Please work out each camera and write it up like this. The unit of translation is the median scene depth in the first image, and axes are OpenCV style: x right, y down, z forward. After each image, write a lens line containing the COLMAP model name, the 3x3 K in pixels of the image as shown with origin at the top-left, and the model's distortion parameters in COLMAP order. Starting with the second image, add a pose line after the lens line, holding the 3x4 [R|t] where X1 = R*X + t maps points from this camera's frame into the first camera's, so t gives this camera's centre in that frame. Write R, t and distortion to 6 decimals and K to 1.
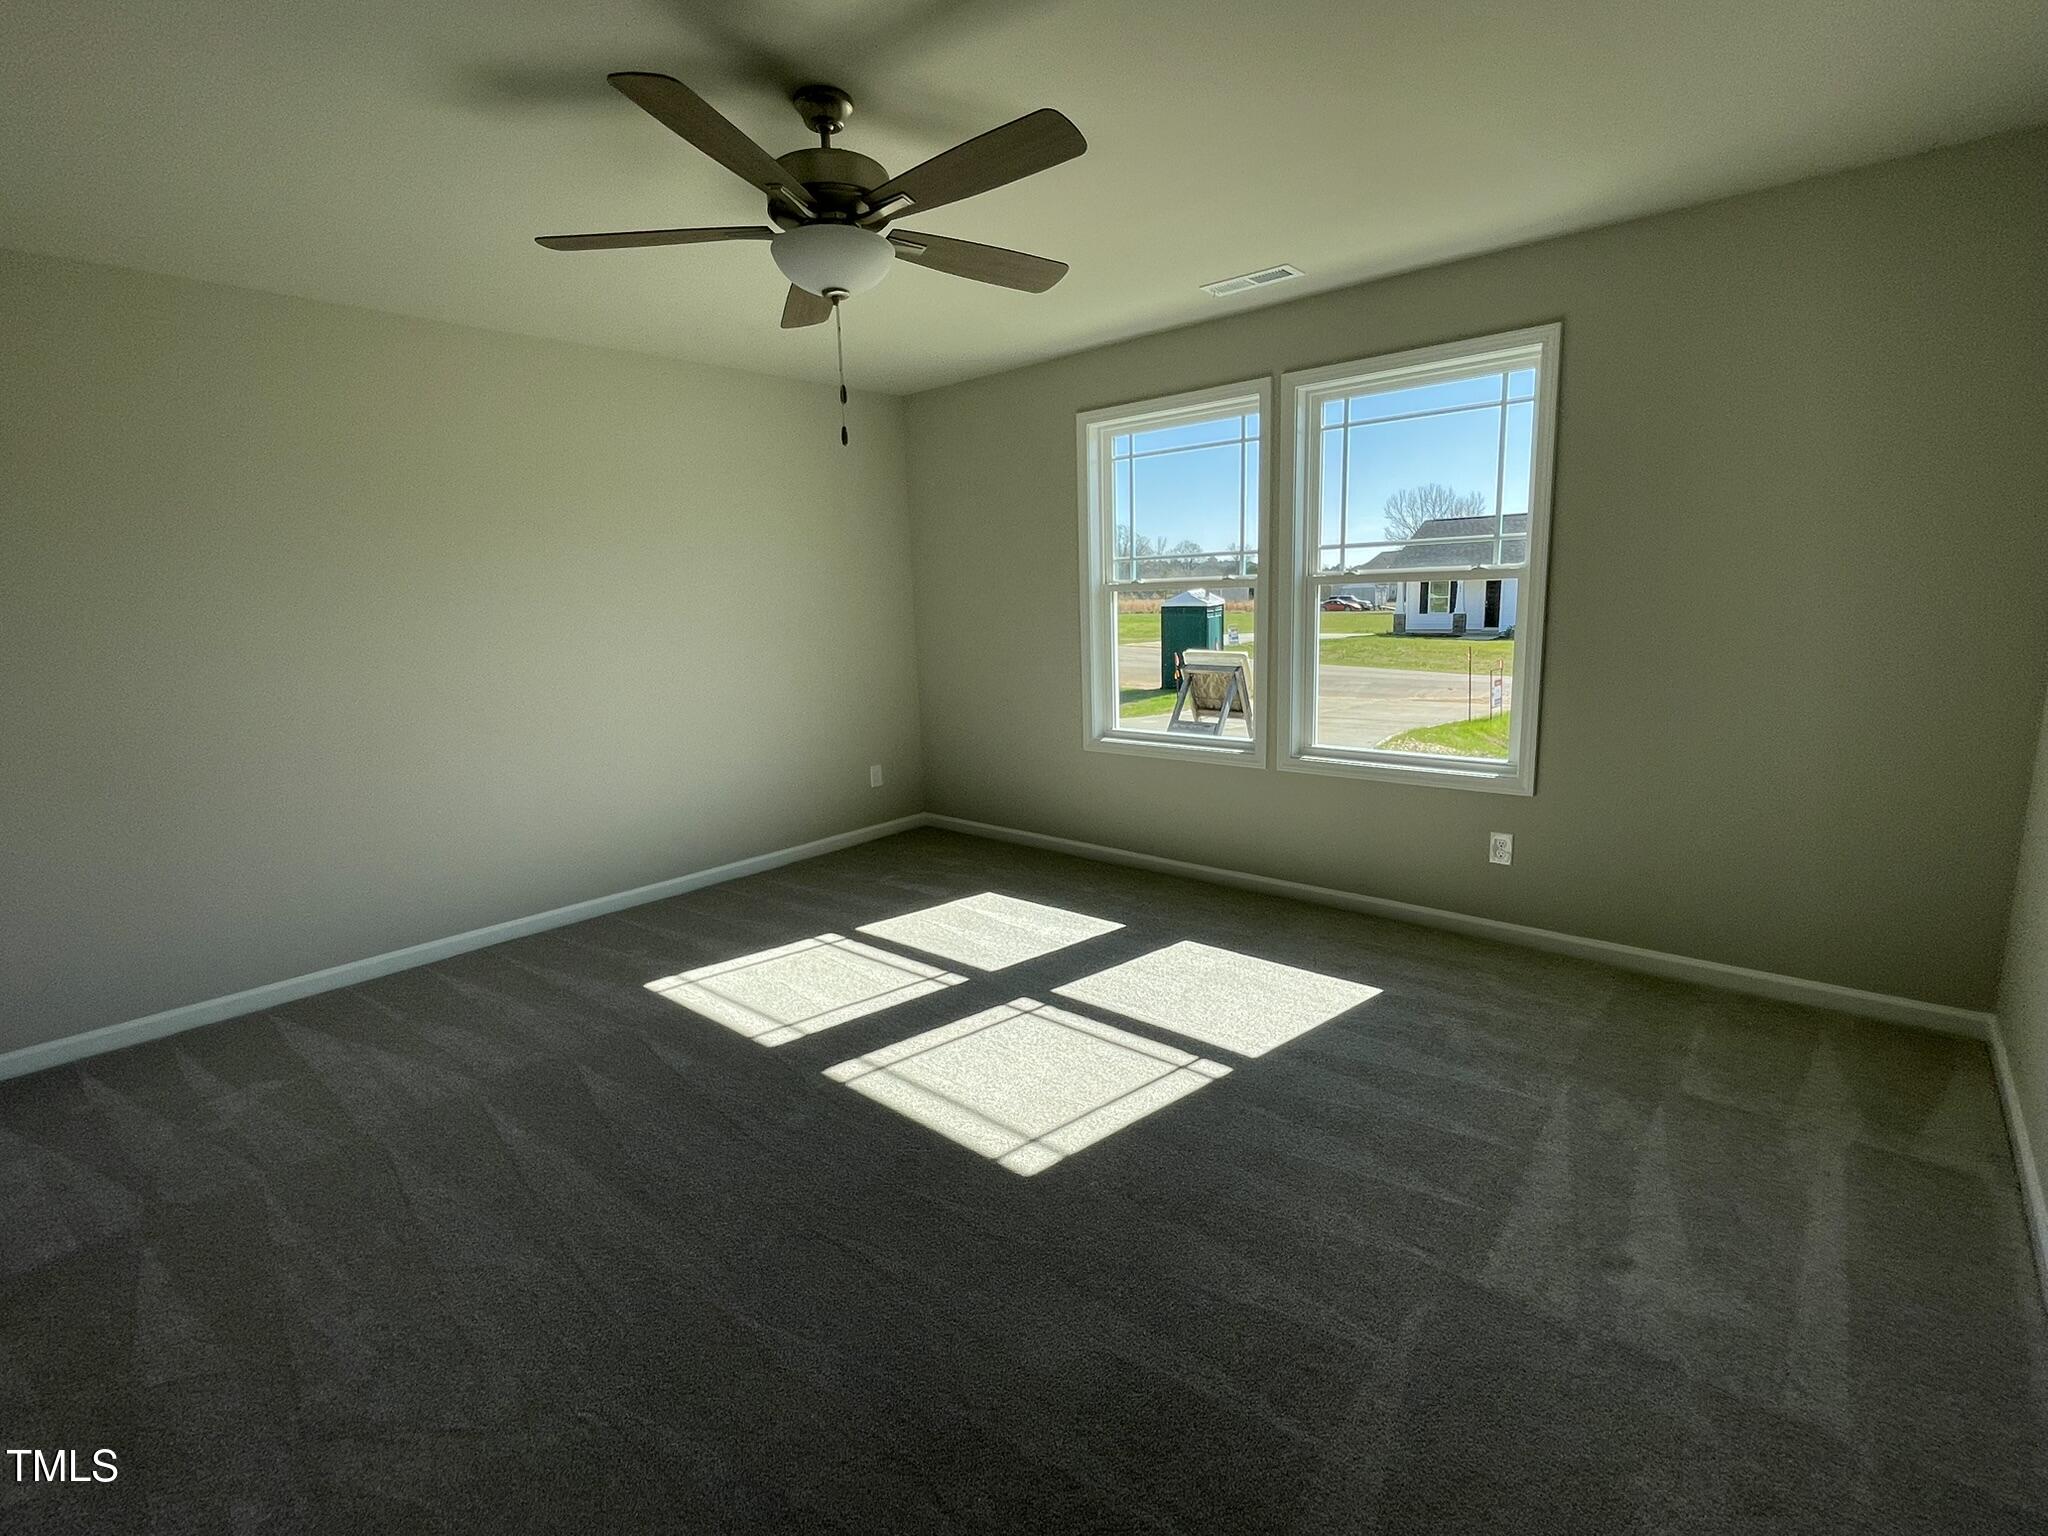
lens RADIAL K [[969.1, 0, 1024.0], [0, 969.1, 768.0], [0, 0, 1]] dist [0.001027, 0.000018]
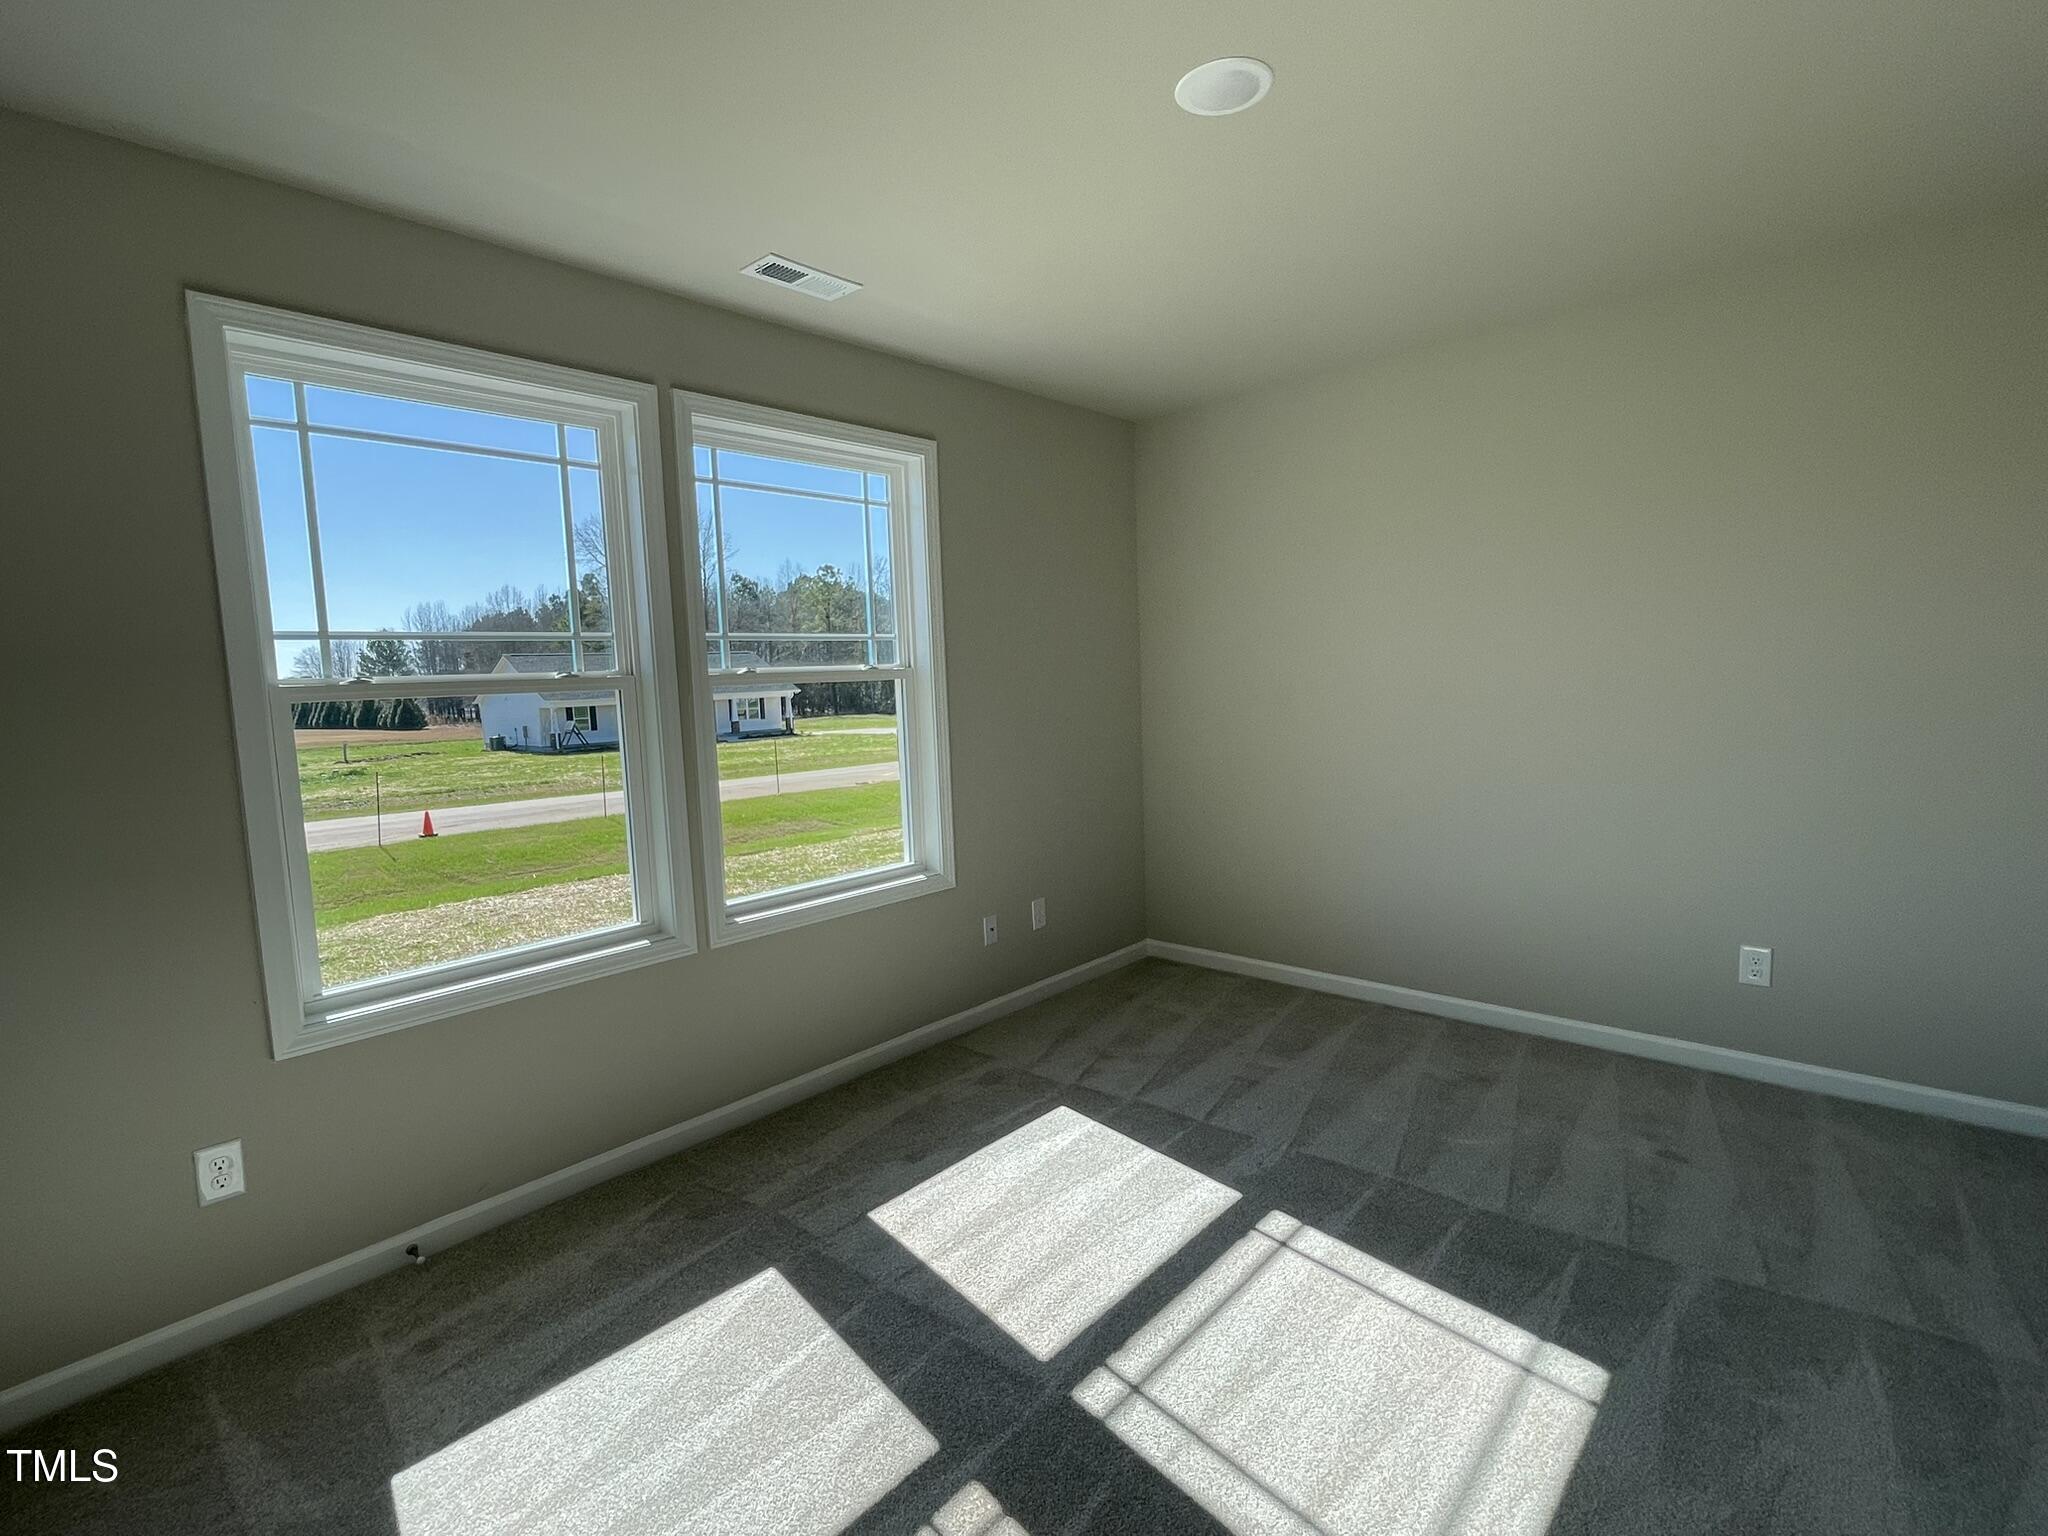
lens RADIAL K [[969.1, 0, 1024.0], [0, 969.1, 768.0], [0, 0, 1]] dist [0.001027, 0.000018]
pose [[-0.010349, -0.060542, 0.998112, -0.498951], [0.209639, 0.975851, 0.061366, -0.141766], [-0.977724, 0.209879, 0.002593, 0.902059]]
